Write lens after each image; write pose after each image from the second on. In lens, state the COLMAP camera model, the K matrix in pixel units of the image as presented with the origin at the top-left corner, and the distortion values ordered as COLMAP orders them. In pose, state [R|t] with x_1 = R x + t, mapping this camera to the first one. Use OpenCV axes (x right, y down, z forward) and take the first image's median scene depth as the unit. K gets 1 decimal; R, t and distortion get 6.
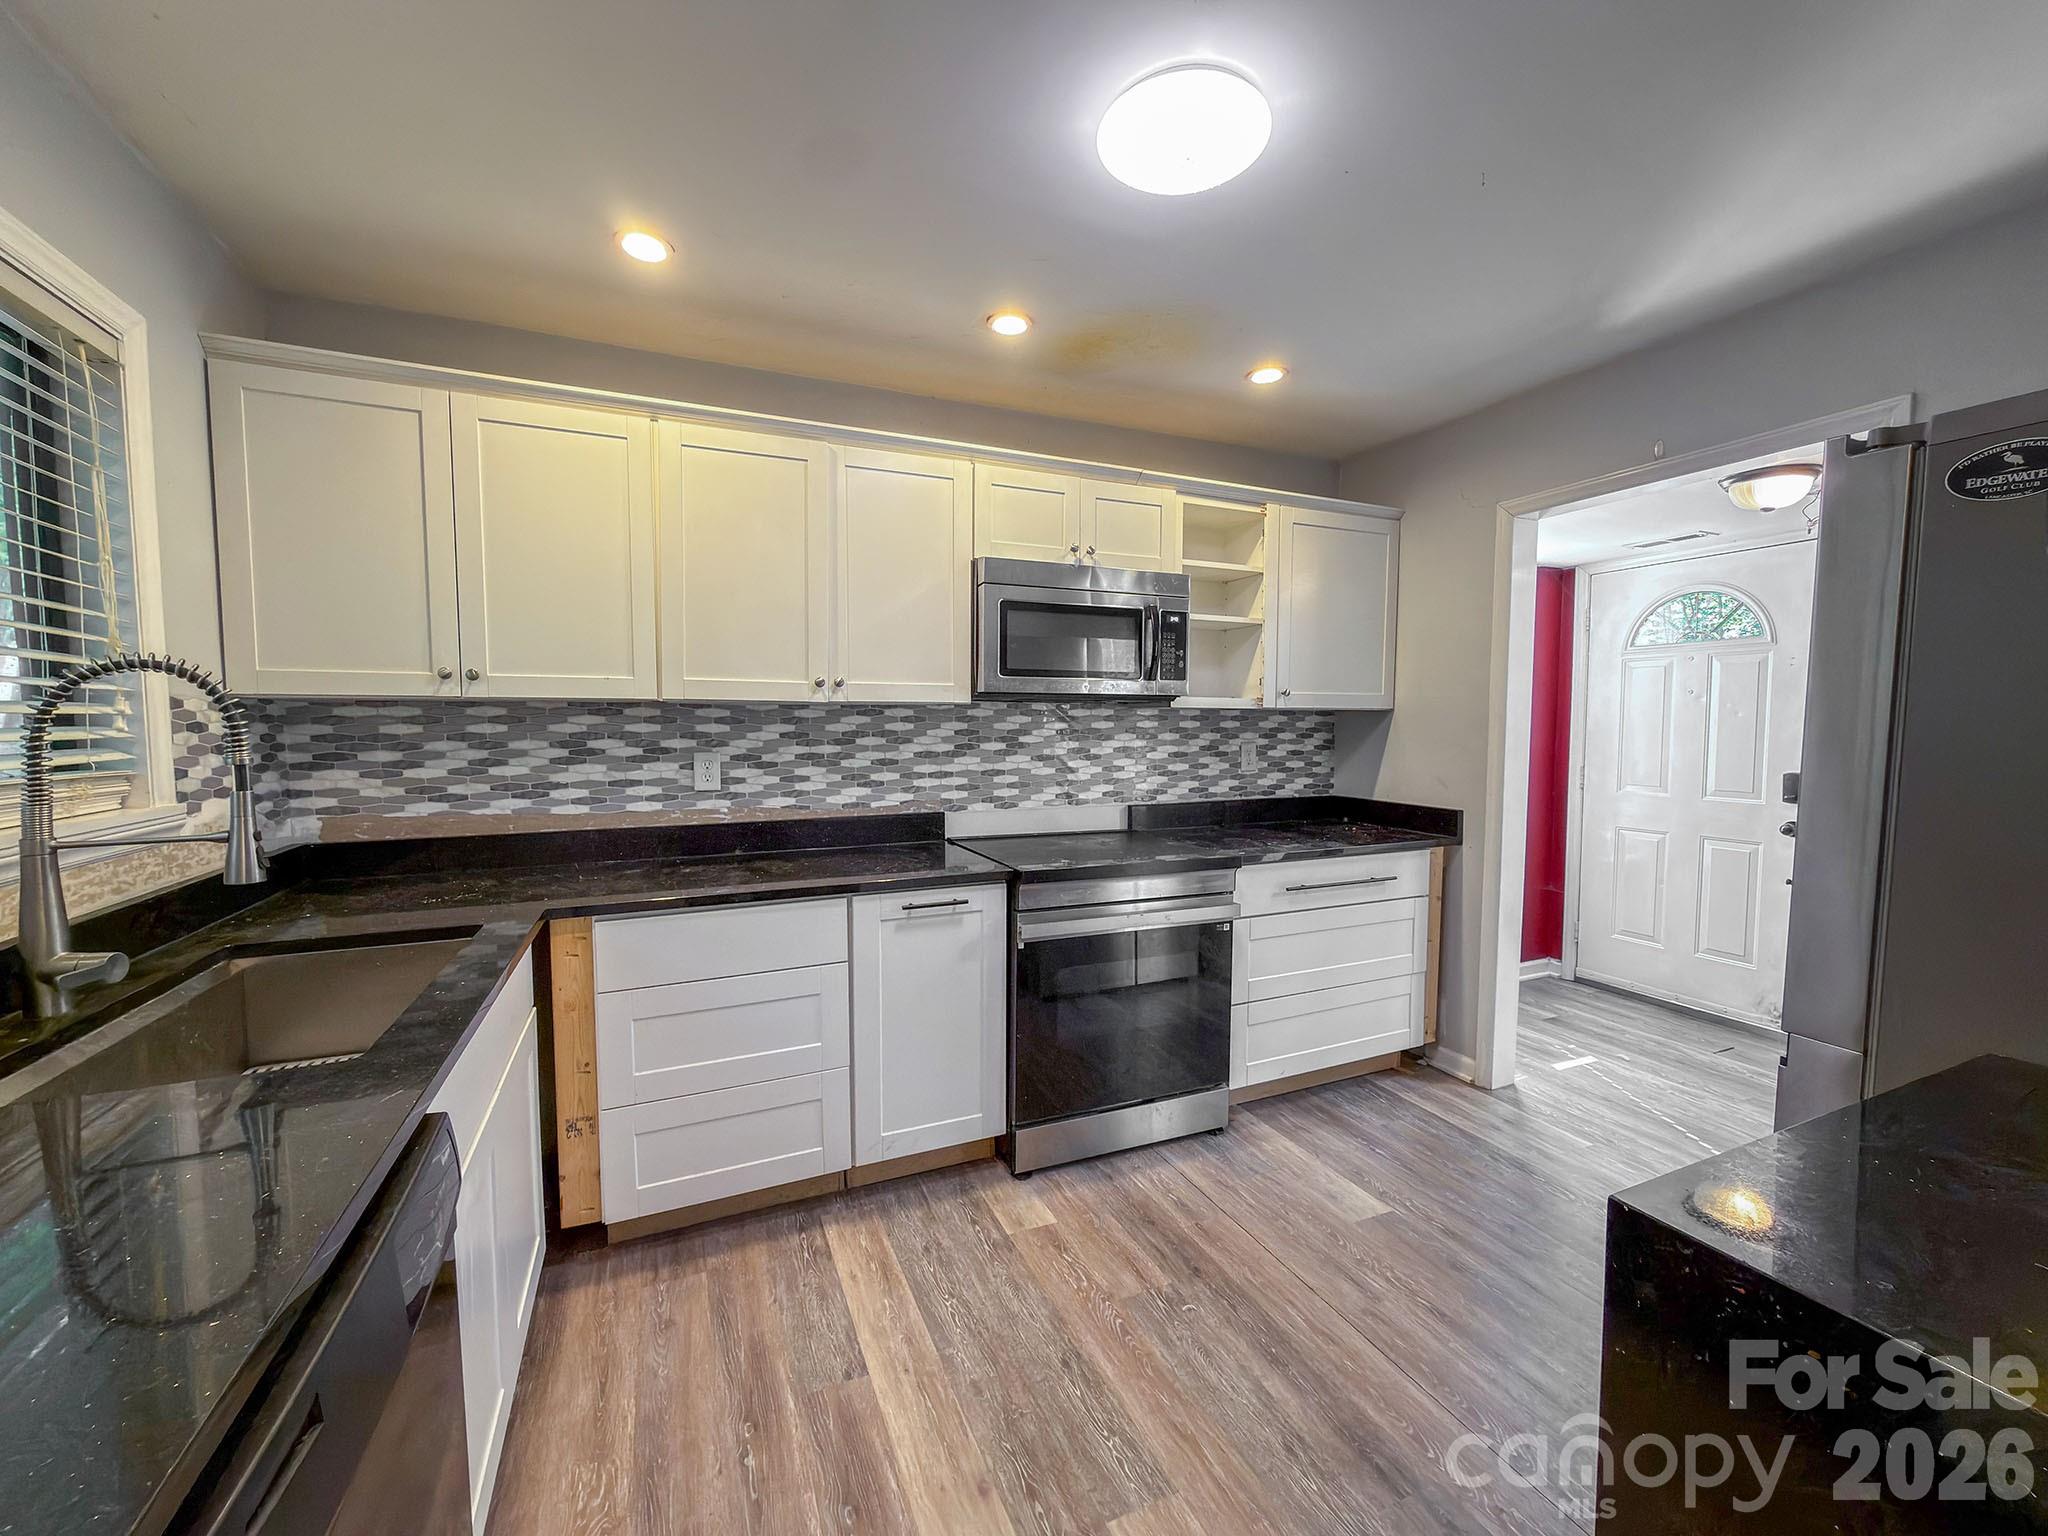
lens RADIAL K [[828.9, 0, 1023.7], [0, 828.9, 769.9], [0, 0, 1]] dist [0.000020, -0.000060]
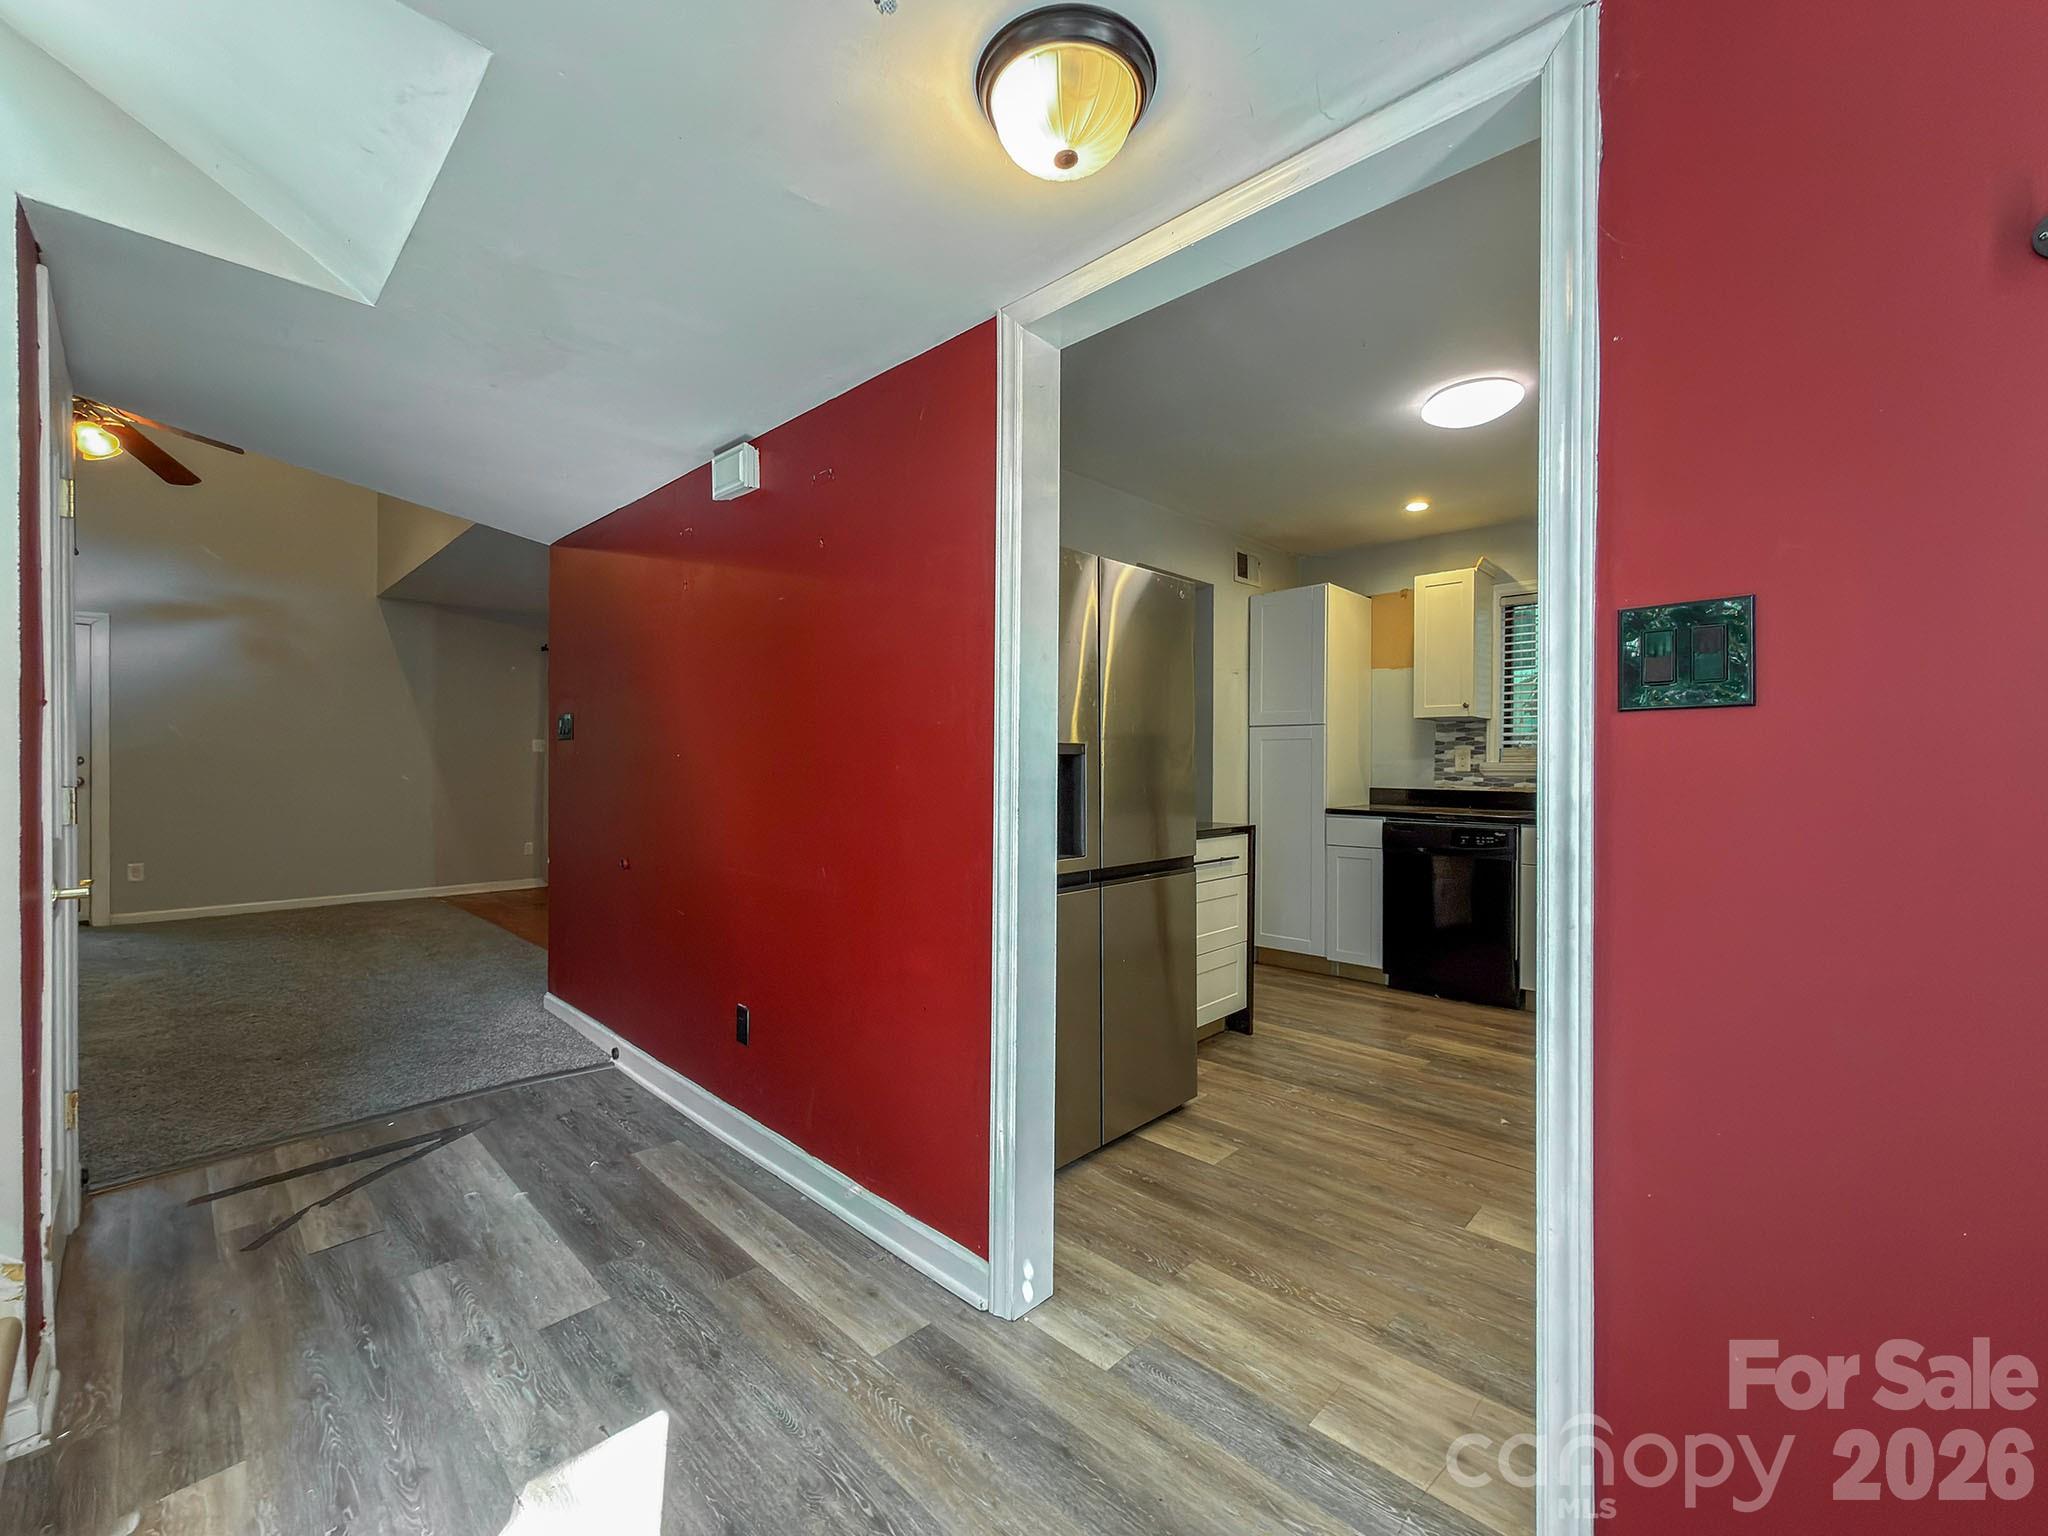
lens RADIAL K [[834.1, 0, 1024.0], [0, 834.1, 768.0], [0, 0, 1]] dist [-0.002541, -0.000134]
pose [[-0.928319, -0.002532, -0.371777, 0.974111], [-0.027231, 0.997754, 0.061201, -0.011119], [0.370787, 0.066938, -0.926303, 1.289866]]
